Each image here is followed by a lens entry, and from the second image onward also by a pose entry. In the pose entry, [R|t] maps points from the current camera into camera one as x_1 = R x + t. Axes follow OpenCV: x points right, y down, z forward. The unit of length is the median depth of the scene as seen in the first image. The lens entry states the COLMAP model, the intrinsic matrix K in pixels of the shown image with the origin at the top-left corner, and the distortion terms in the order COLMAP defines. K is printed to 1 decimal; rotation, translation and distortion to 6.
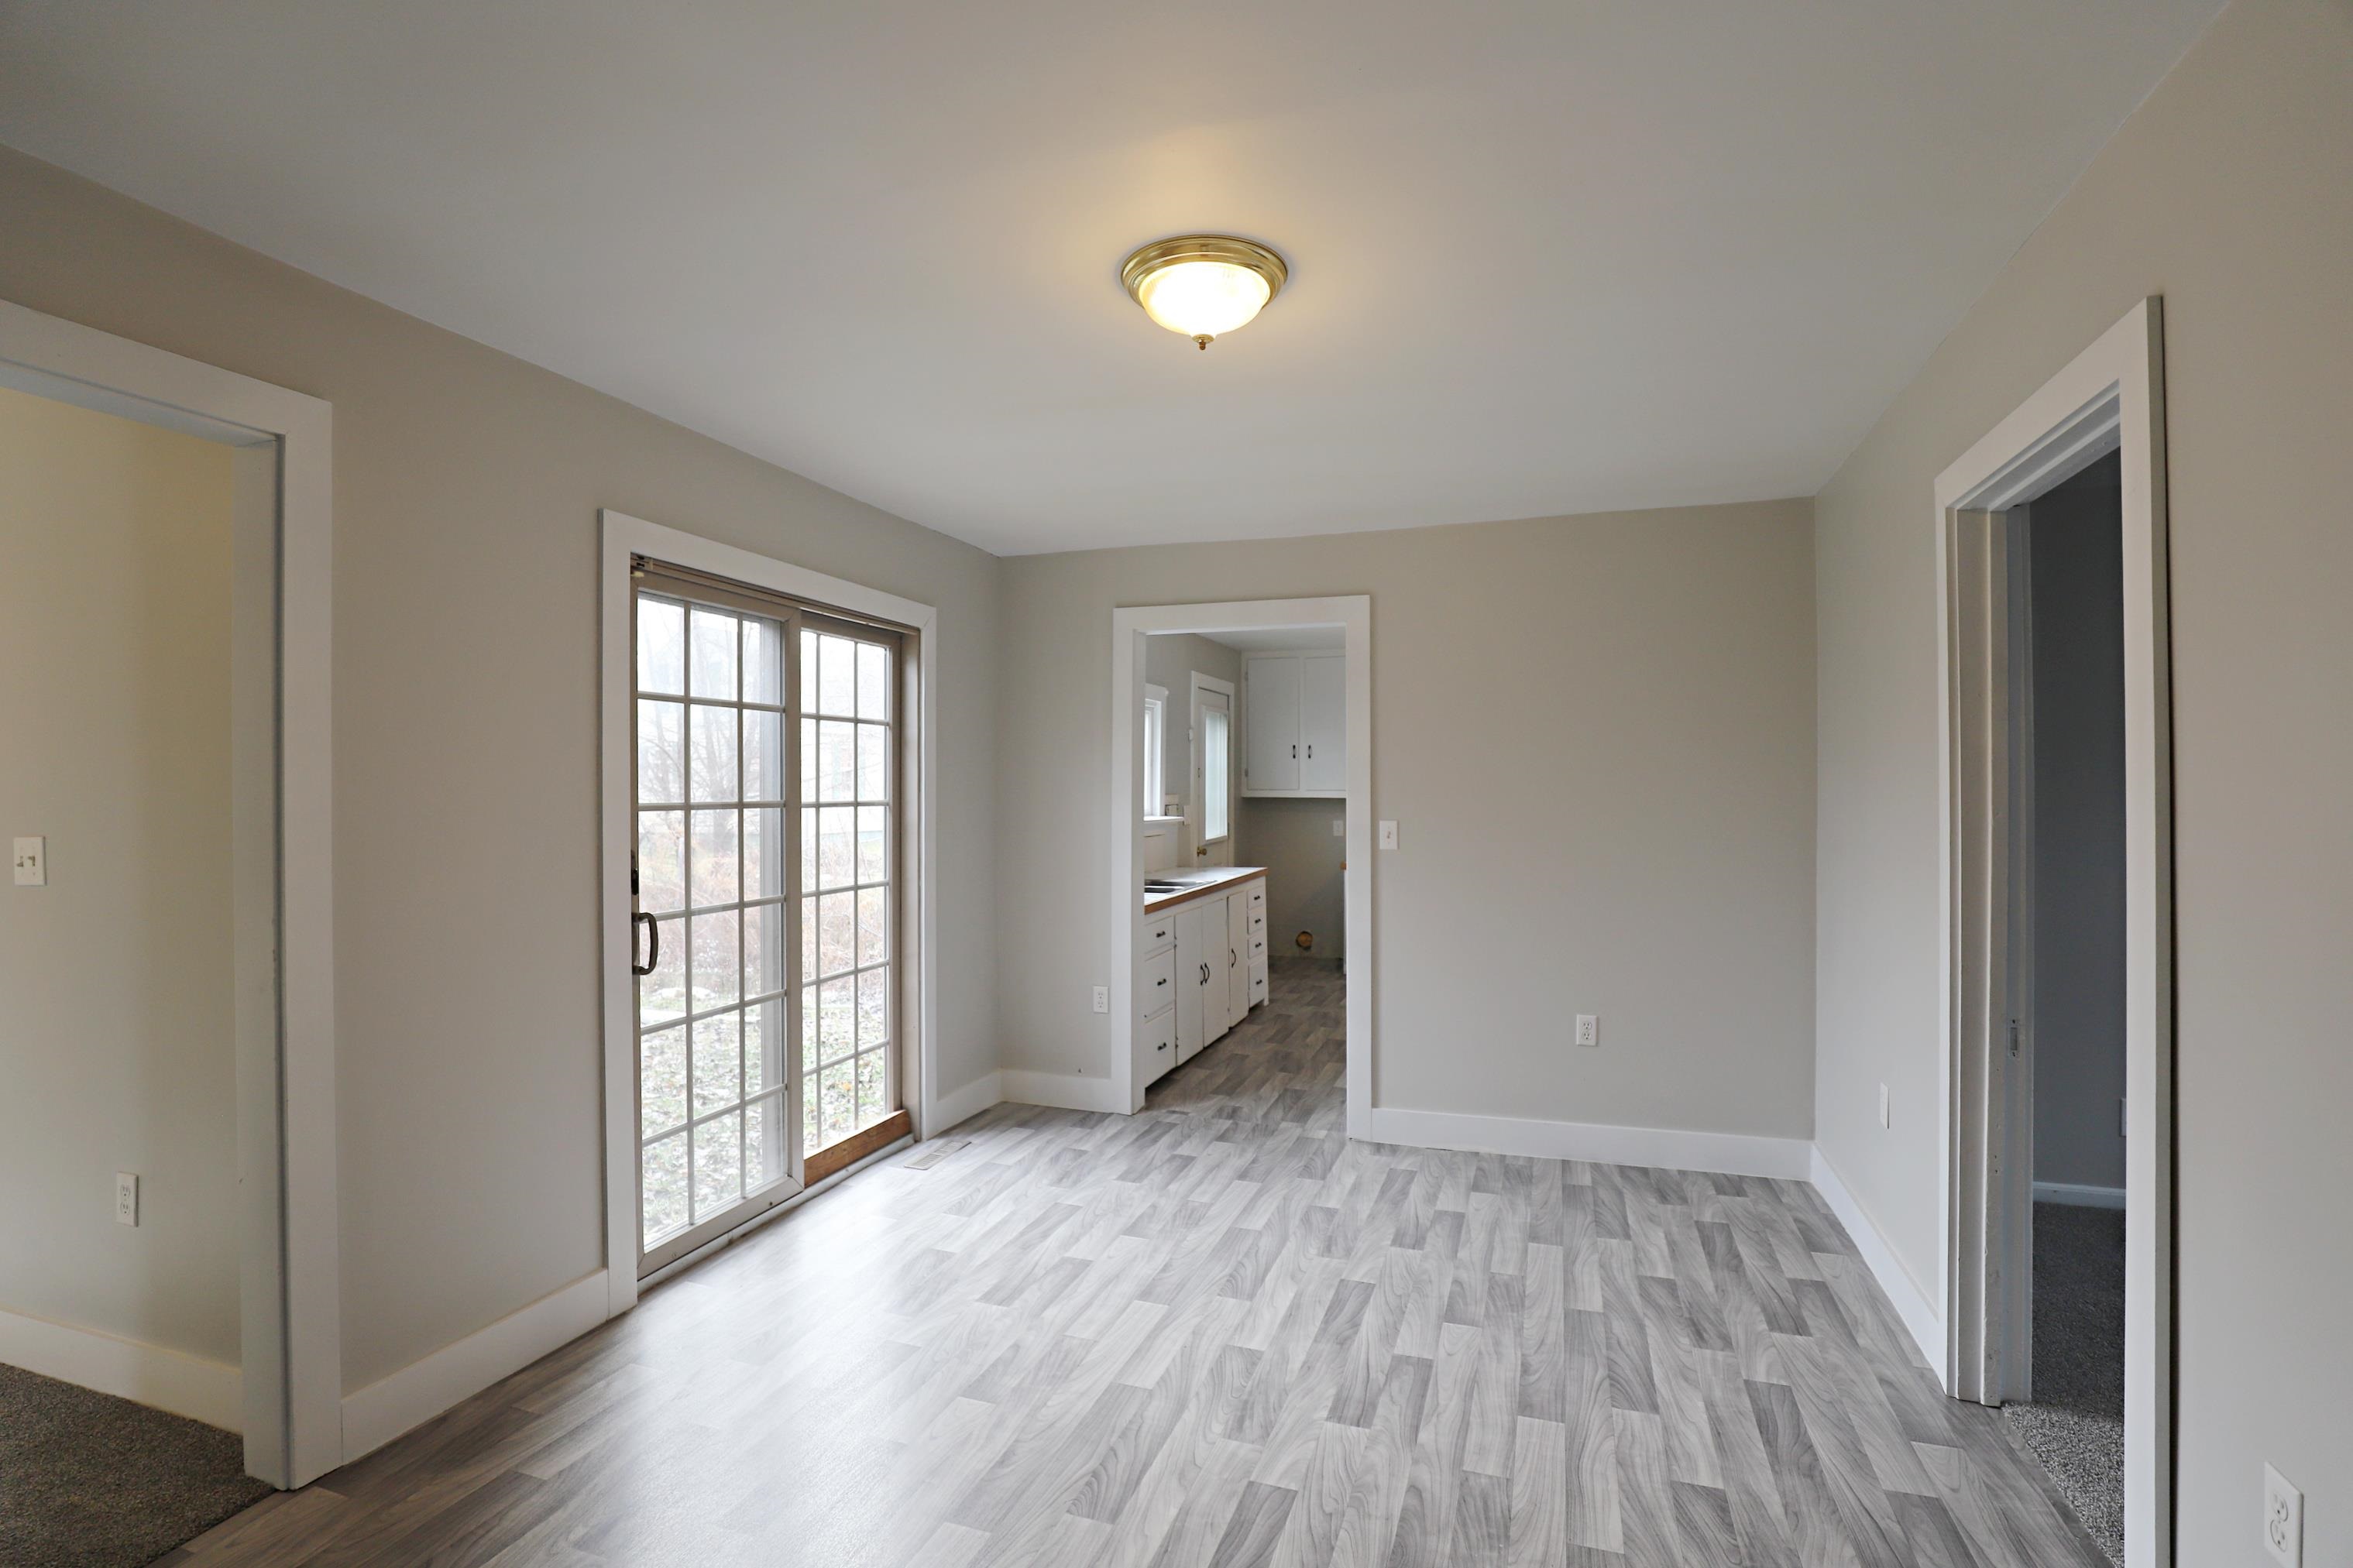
lens RADIAL K [[1121.0, 0, 1176.5], [0, 1121.0, 784.0], [0, 0, 1]] dist [-0.025939, 0.001540]
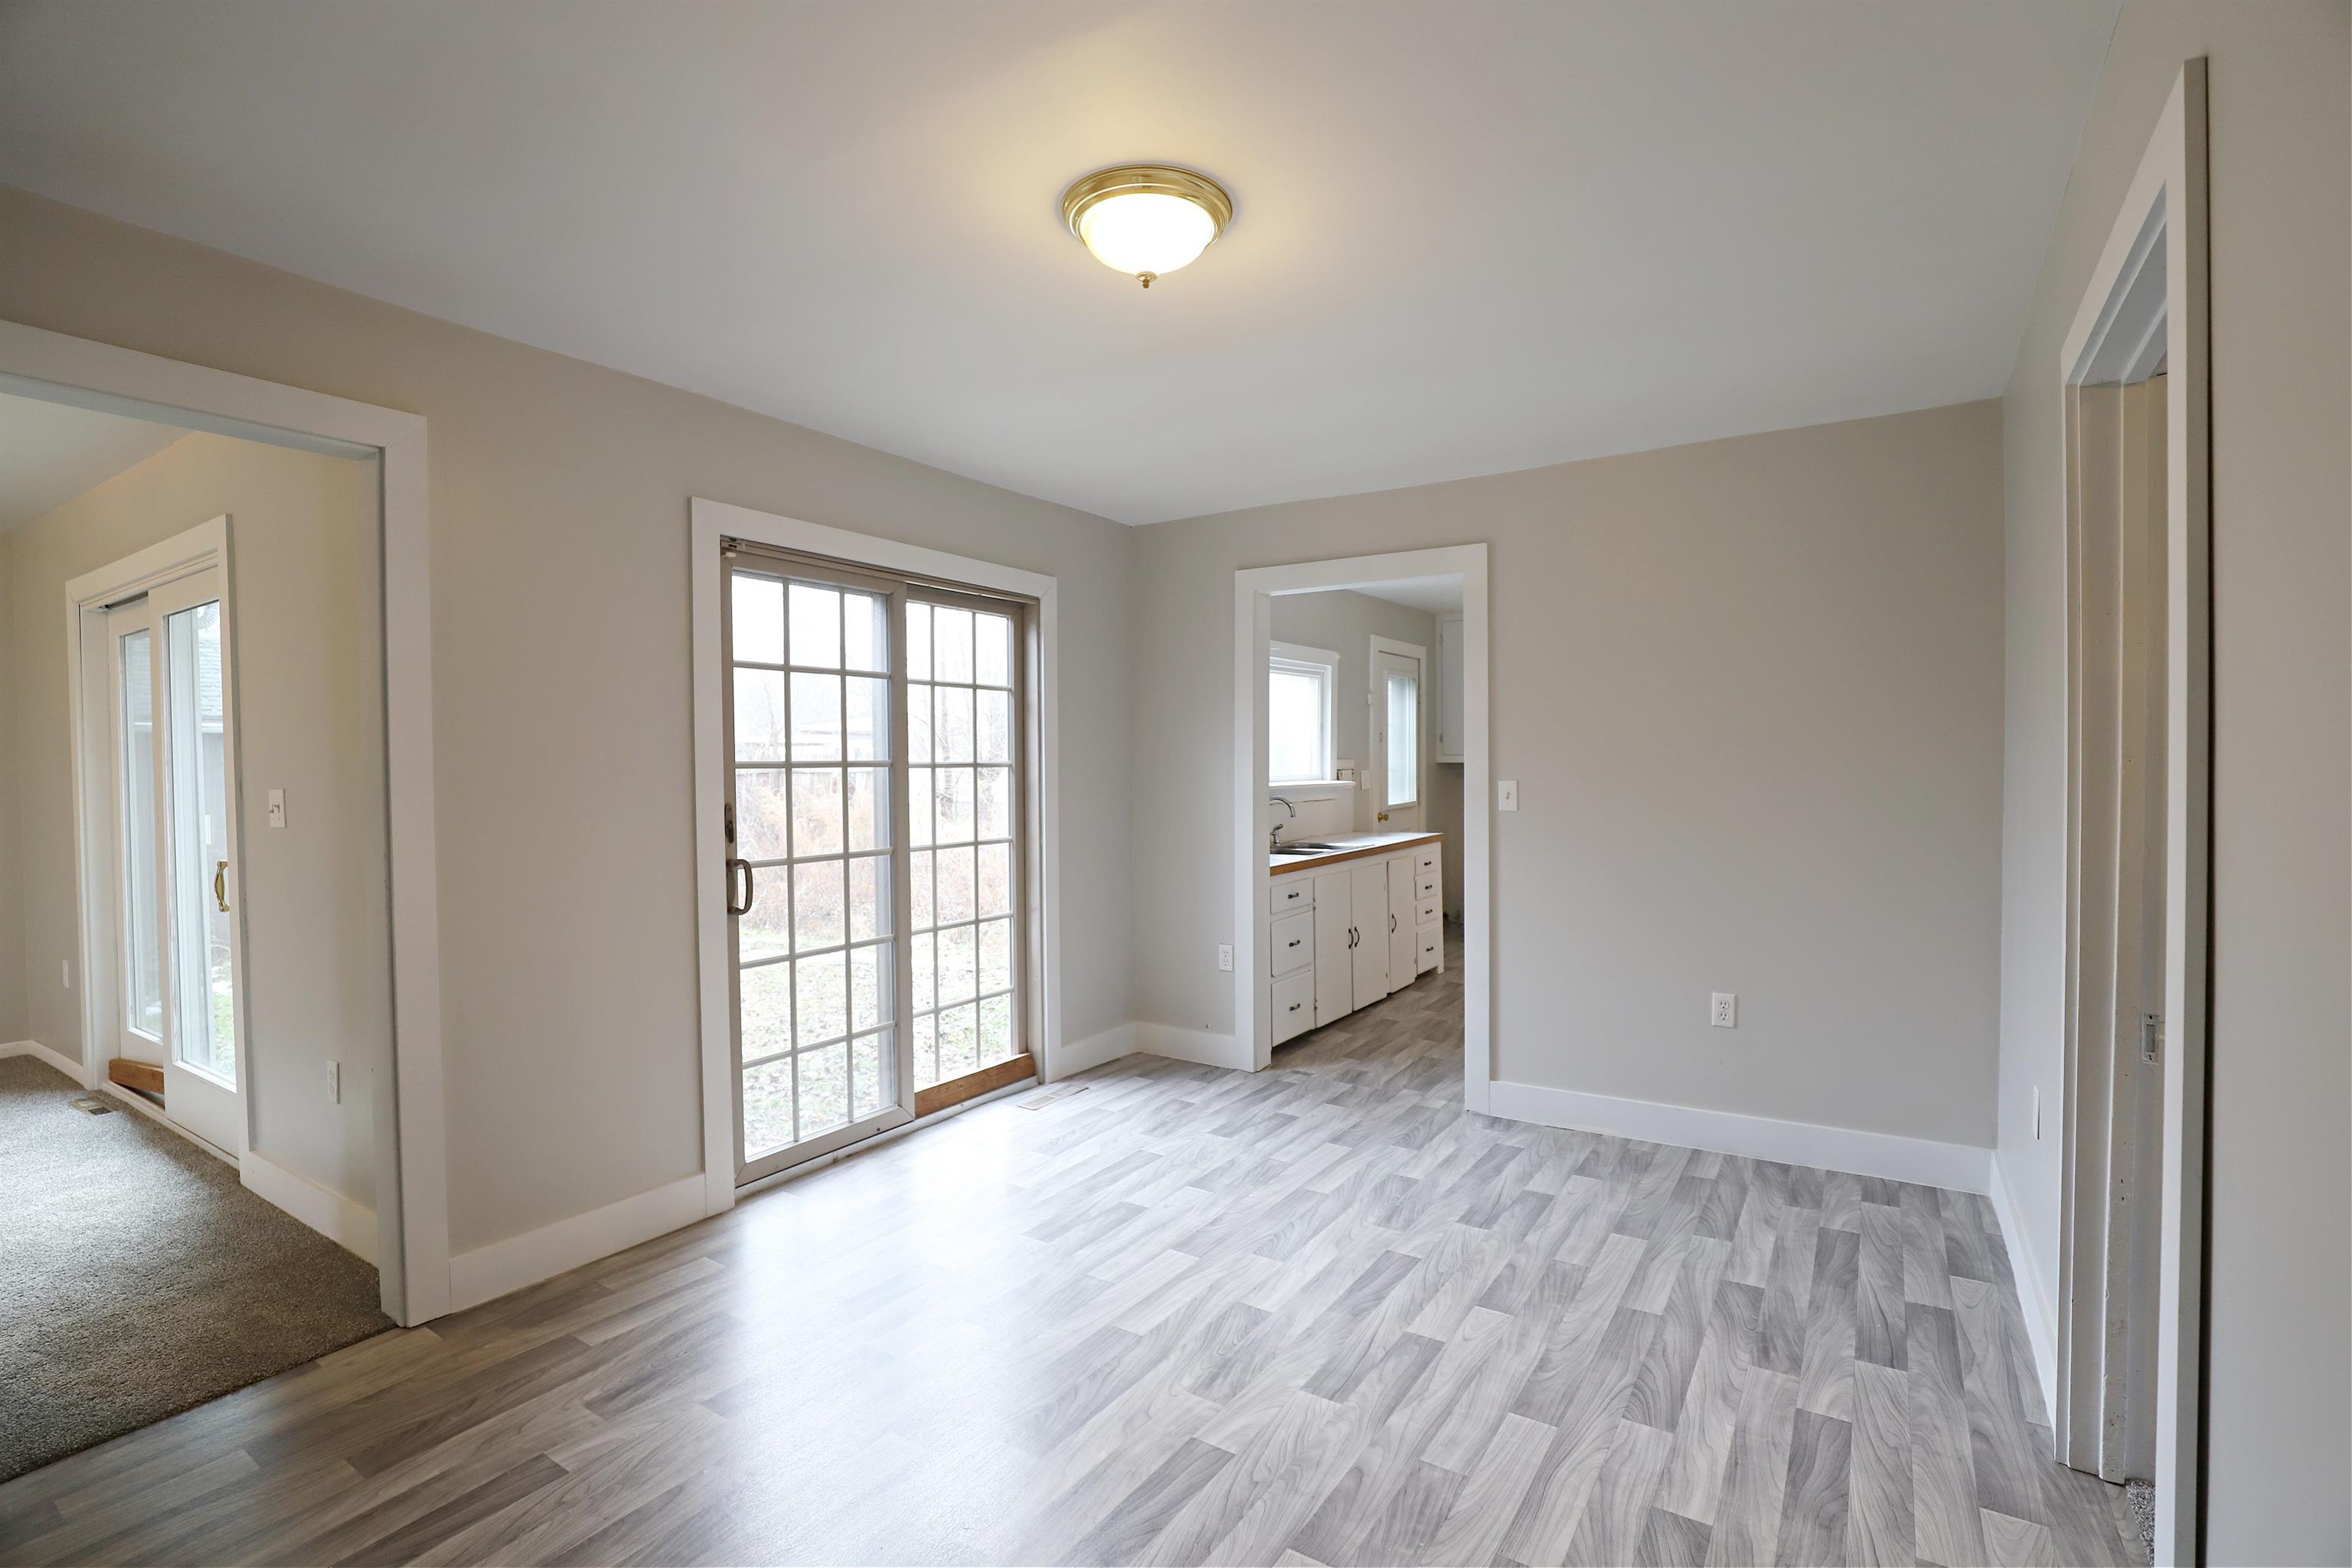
lens RADIAL K [[1086.3, 0, 1179.3], [0, 1086.3, 782.5], [0, 0, 1]] dist [-0.032105, 0.006560]
pose [[0.969245, -0.000791, -0.246096, 0.185824], [0.006627, 0.999716, 0.022891, 0.014609], [0.246008, -0.023818, 0.968975, 0.053536]]
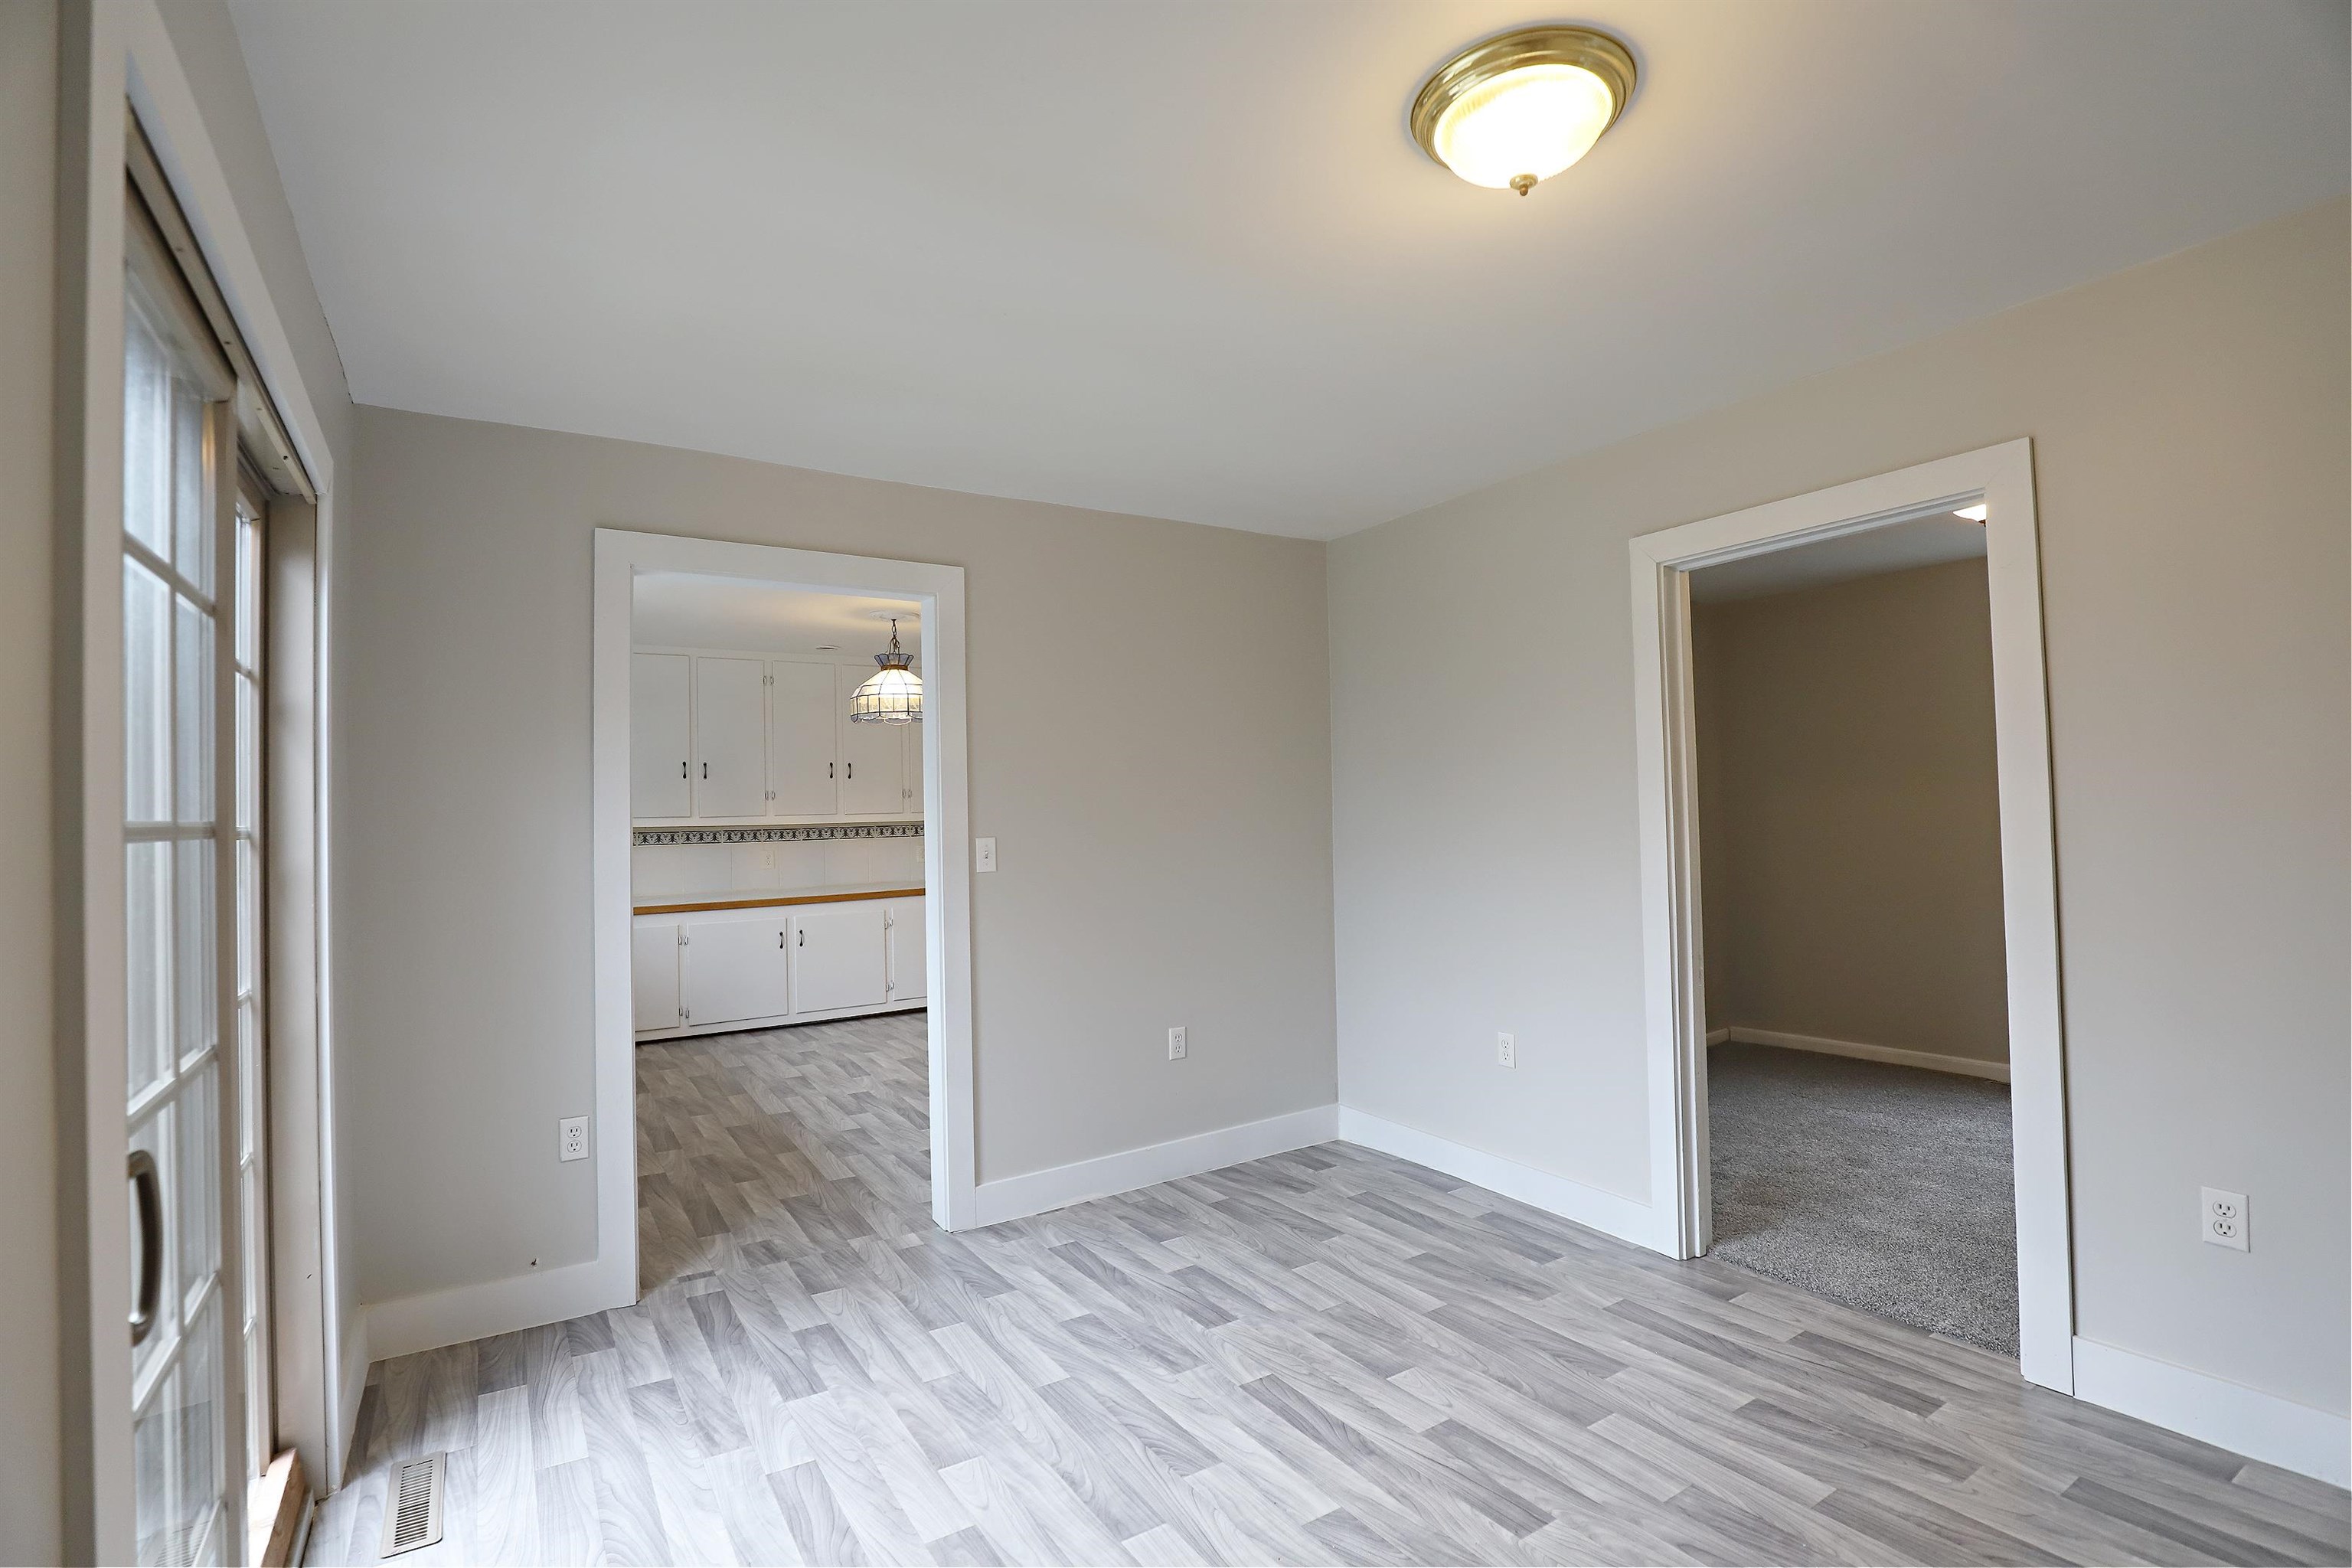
lens RADIAL K [[1086.3, 0, 1179.3], [0, 1086.3, 782.5], [0, 0, 1]] dist [-0.032105, 0.006560]
pose [[0.622948, 0.005400, 0.782245, -0.457710], [0.020375, 0.999525, -0.023126, 0.016595], [-0.781998, 0.030344, 0.622542, 0.483380]]
